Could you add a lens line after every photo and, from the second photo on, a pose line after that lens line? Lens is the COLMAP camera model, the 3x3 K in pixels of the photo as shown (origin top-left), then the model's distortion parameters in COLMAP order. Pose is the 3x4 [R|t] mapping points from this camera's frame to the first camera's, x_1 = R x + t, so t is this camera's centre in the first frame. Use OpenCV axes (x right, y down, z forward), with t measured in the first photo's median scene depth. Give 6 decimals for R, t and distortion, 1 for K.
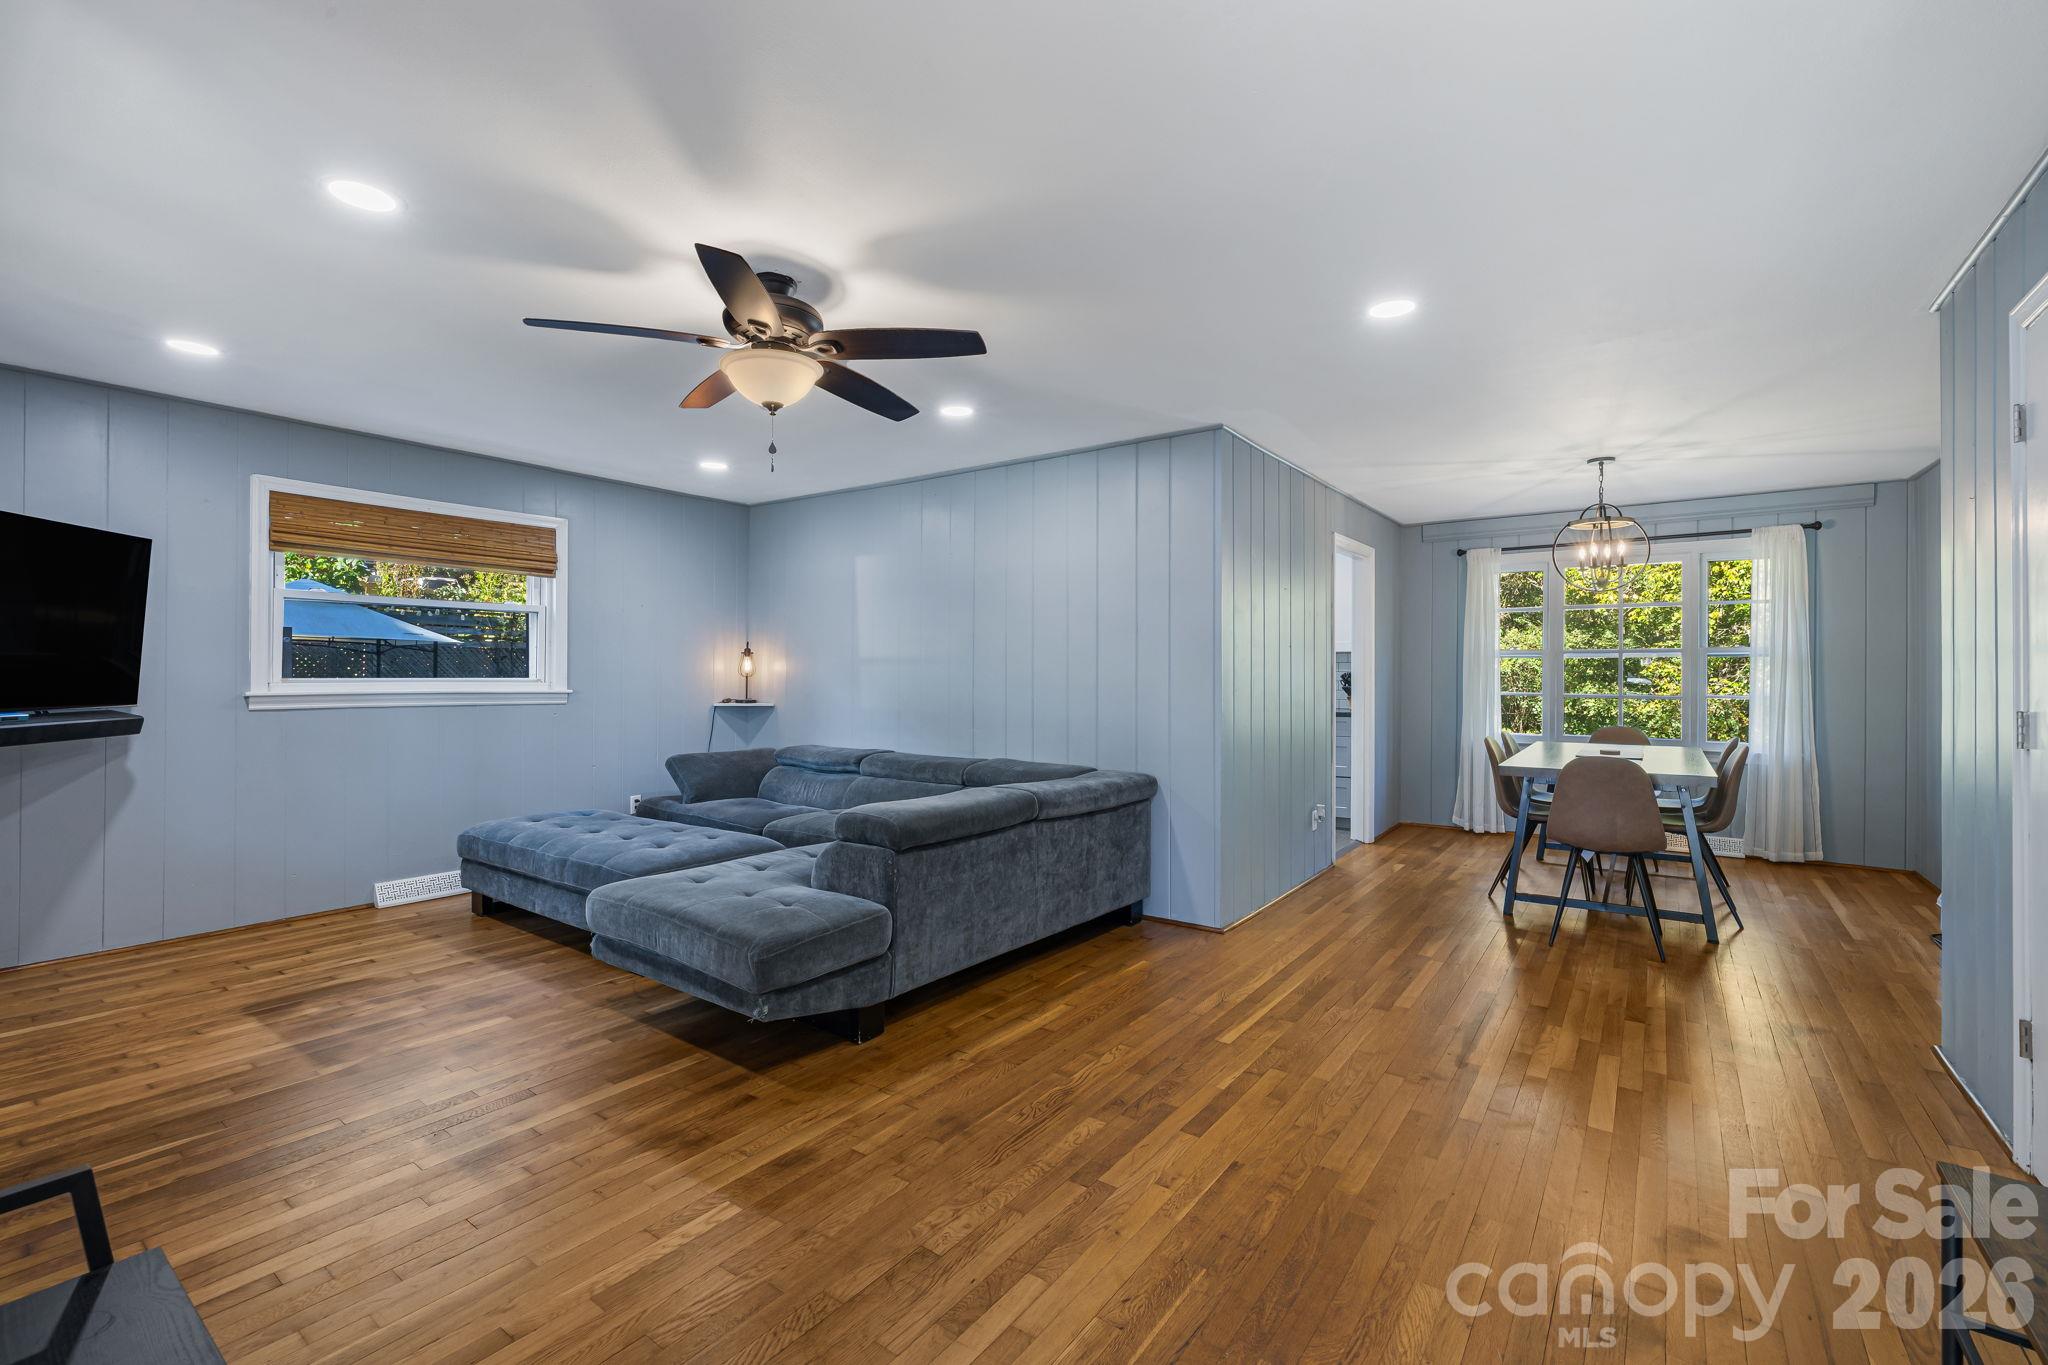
lens RADIAL K [[866.6, 0, 1021.6], [0, 866.6, 672.9], [0, 0, 1]] dist [0.000621, 0.000259]
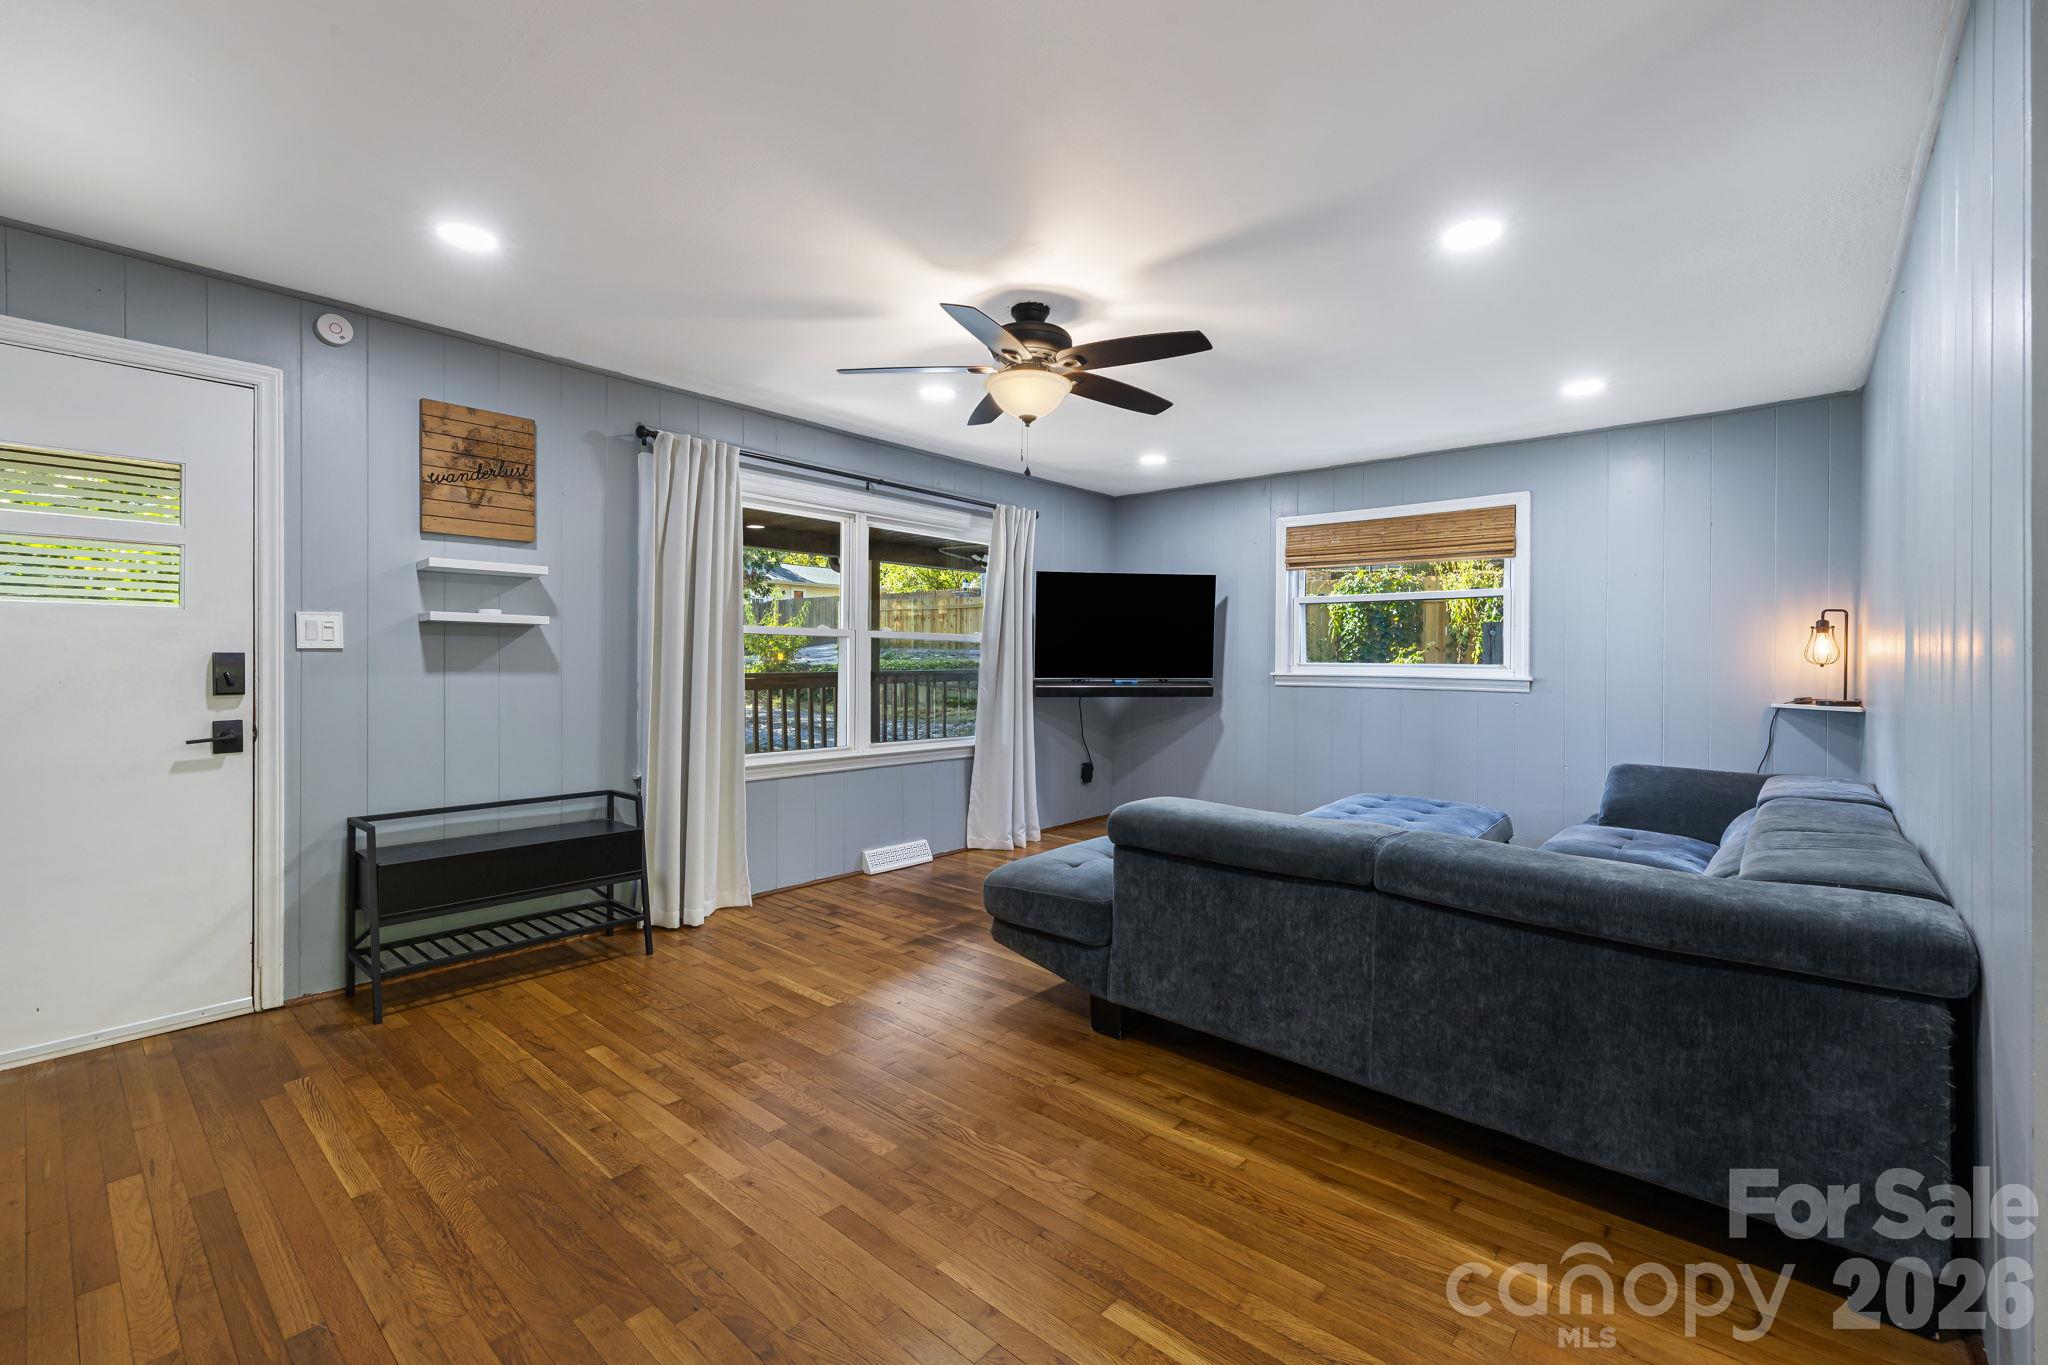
lens RADIAL K [[868.1, 0, 1024.2], [0, 868.1, 662.0], [0, 0, 1]] dist [0.000898, 0.000196]
pose [[-0.072640, -0.004468, -0.997348, 0.617087], [-0.005719, 0.999975, -0.004063, 0.014362], [0.997342, 0.005409, -0.072664, 0.770122]]
